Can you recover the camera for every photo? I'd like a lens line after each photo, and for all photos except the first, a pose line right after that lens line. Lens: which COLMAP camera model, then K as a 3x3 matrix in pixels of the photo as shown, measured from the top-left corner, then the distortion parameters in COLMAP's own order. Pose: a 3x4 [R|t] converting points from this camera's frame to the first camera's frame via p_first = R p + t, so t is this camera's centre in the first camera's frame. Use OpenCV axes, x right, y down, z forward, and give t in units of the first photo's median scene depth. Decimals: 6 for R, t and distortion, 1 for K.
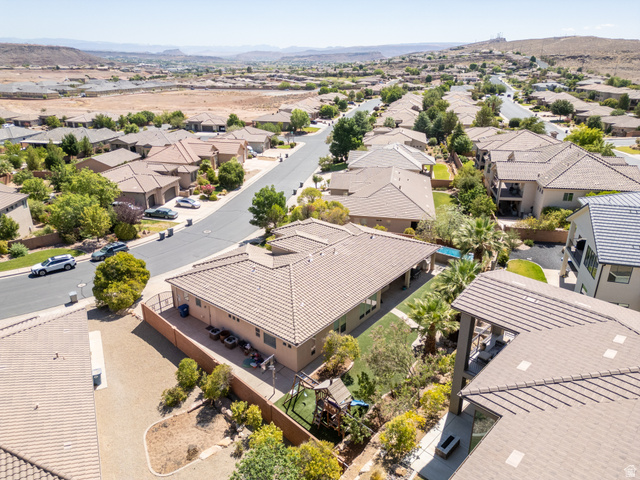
lens RADIAL K [[448.9, 0, 321.0], [0, 448.9, 239.1], [0, 0, 1]] dist [0.073778, -0.065148]
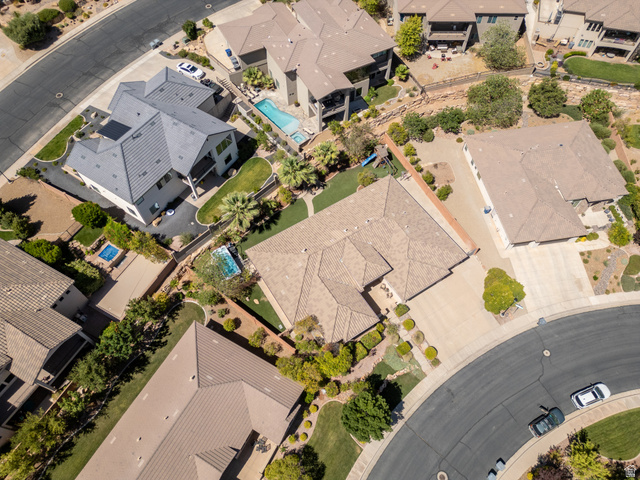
lens RADIAL K [[448.9, 0, 321.0], [0, 448.9, 239.1], [0, 0, 1]] dist [0.073778, -0.065148]
pose [[-0.947562, -0.272709, 0.166600, -0.126216], [0.117194, 0.188466, 0.975062, -1.252241], [-0.297307, 0.943457, -0.146623, 1.207437]]
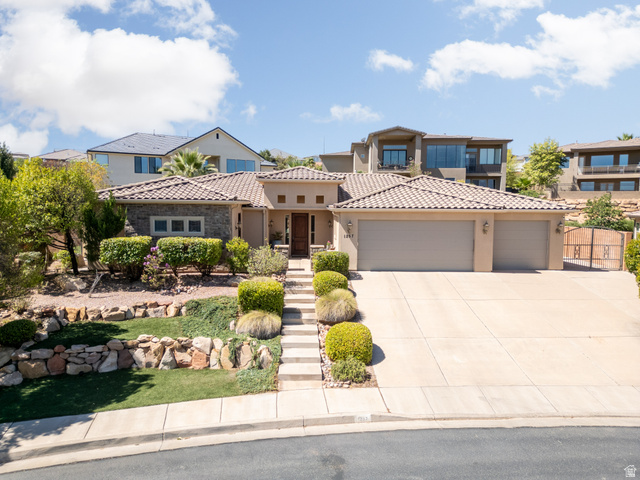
lens RADIAL K [[448.9, 0, 321.0], [0, 448.9, 239.1], [0, 0, 1]] dist [0.073778, -0.065148]
pose [[-0.657278, -0.066109, 0.750743, -0.496560], [0.268360, 0.910323, 0.315111, -0.098641], [-0.704251, 0.408585, -0.580594, 1.388509]]
